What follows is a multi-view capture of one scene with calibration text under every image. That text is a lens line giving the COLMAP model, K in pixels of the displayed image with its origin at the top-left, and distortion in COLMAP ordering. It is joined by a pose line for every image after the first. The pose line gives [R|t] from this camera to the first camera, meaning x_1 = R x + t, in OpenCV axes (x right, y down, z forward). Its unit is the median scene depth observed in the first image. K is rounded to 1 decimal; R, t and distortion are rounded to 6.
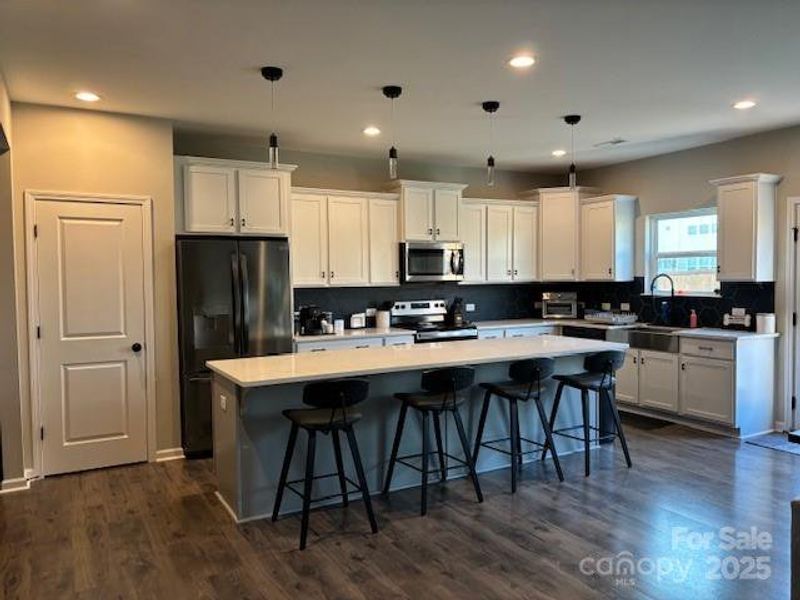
lens RADIAL K [[613.0, 0, 400.7], [0, 613.0, 299.6], [0, 0, 1]] dist [0.083510, -0.022843]
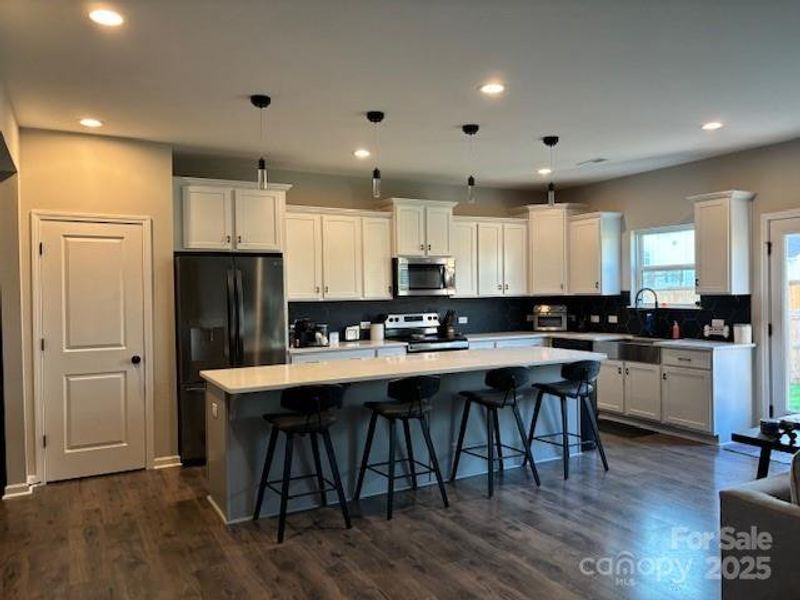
lens RADIAL K [[613.0, 0, 406.4], [0, 613.0, 300.5], [0, 0, 1]] dist [0.083510, -0.022843]
pose [[0.999941, -0.004295, -0.009986, 0.040501], [0.004047, 0.999687, -0.024688, 0.005792], [0.010089, 0.024647, 0.999645, -0.044961]]
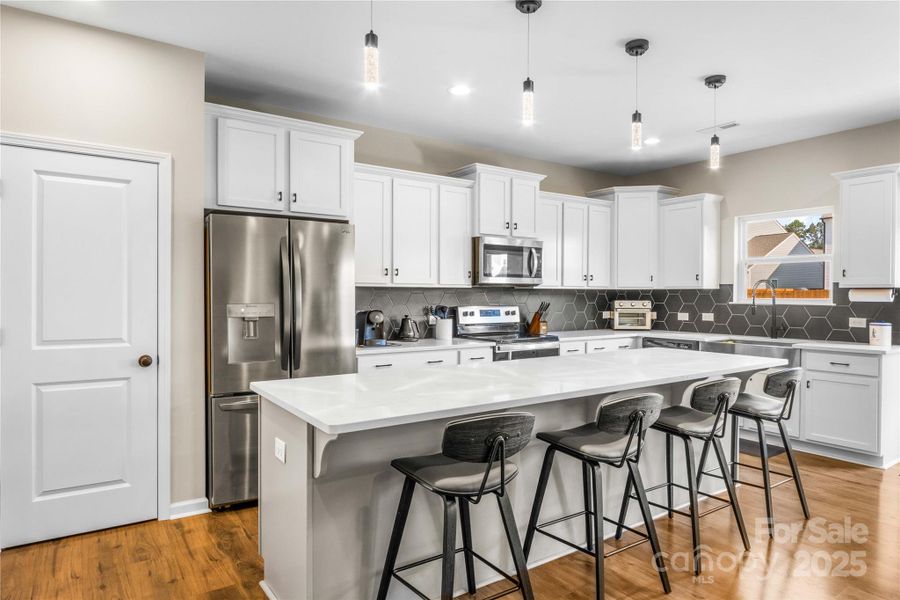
lens RADIAL K [[543.4, 0, 448.4], [0, 543.4, 297.7], [0, 0, 1]] dist [0.008110, 0.001850]
pose [[0.995527, 0.014424, 0.093369, -0.130900], [-0.011150, 0.999308, -0.035488, 0.021783], [-0.093816, 0.034288, 0.994999, 0.326203]]
